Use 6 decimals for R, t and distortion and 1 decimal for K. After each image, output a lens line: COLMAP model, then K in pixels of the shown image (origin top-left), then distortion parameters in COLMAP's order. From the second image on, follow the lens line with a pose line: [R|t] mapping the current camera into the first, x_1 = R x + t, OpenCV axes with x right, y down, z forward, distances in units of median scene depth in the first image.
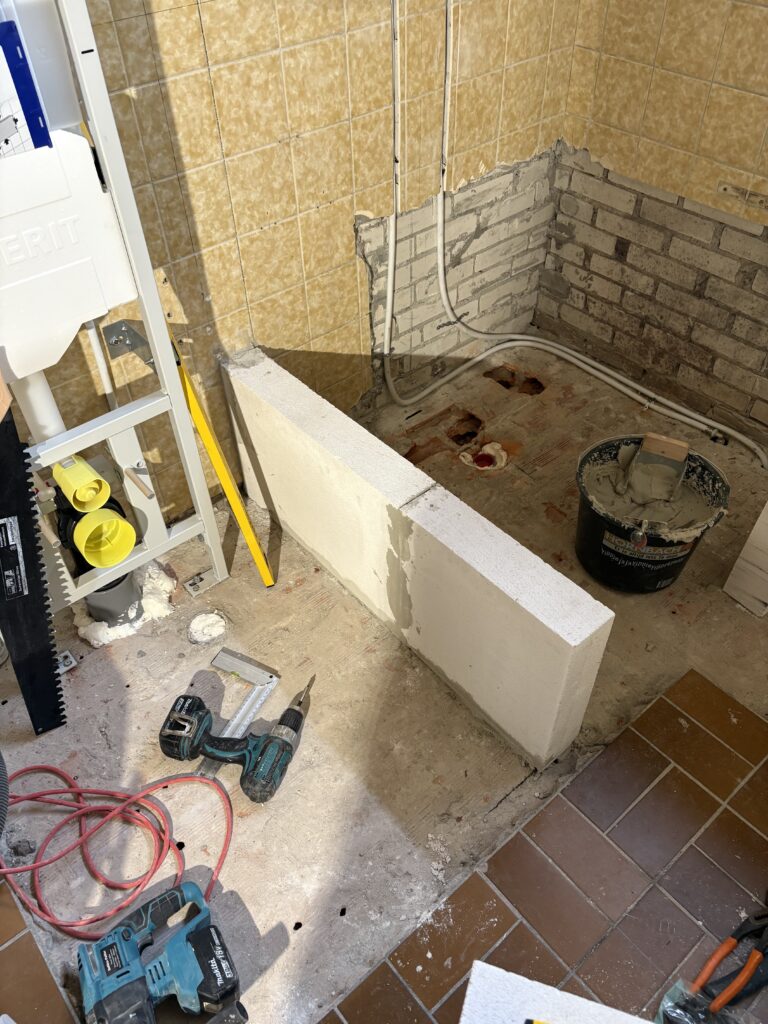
lens RADIAL K [[789.4, 0, 387.3], [0, 789.4, 512.9], [0, 0, 1]] dist [0.054678, -0.048127]
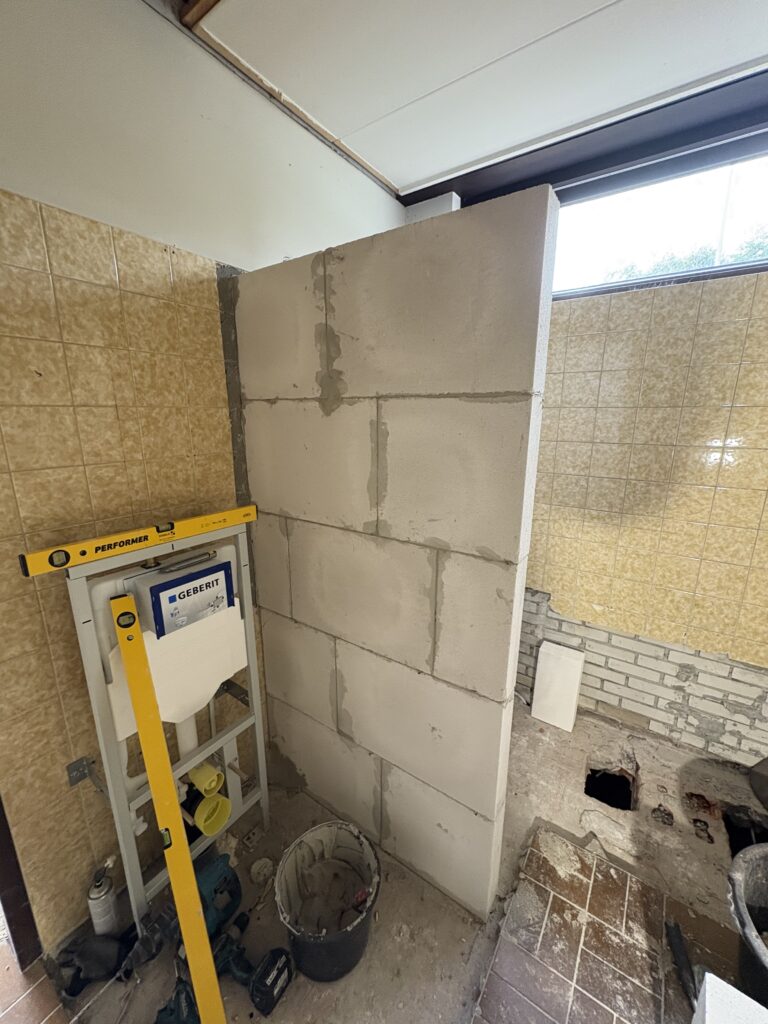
lens RADIAL K [[411.0, 0, 385.5], [0, 411.0, 510.1], [0, 0, 1]] dist [0.007171, 0.000313]
pose [[0.966253, -0.043696, 0.253861, -0.152773], [0.169181, 0.850808, -0.497497, -0.014534], [-0.194249, 0.523657, 0.829488, -0.114784]]
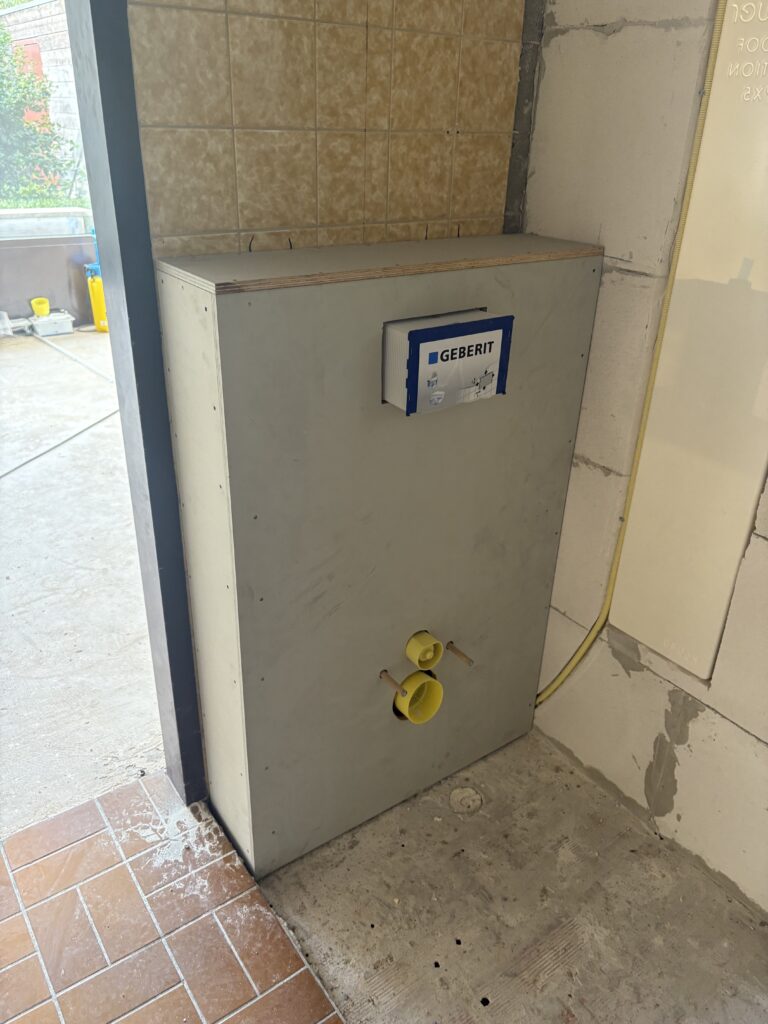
lens RADIAL K [[789.4, 0, 387.8], [0, 789.4, 520.1], [0, 0, 1]] dist [0.054678, -0.048127]
pose [[0.996172, 0.078498, -0.038463, -0.294947], [-0.086441, 0.950068, -0.299832, 0.106933], [0.013006, 0.302009, 0.953216, -0.152213]]
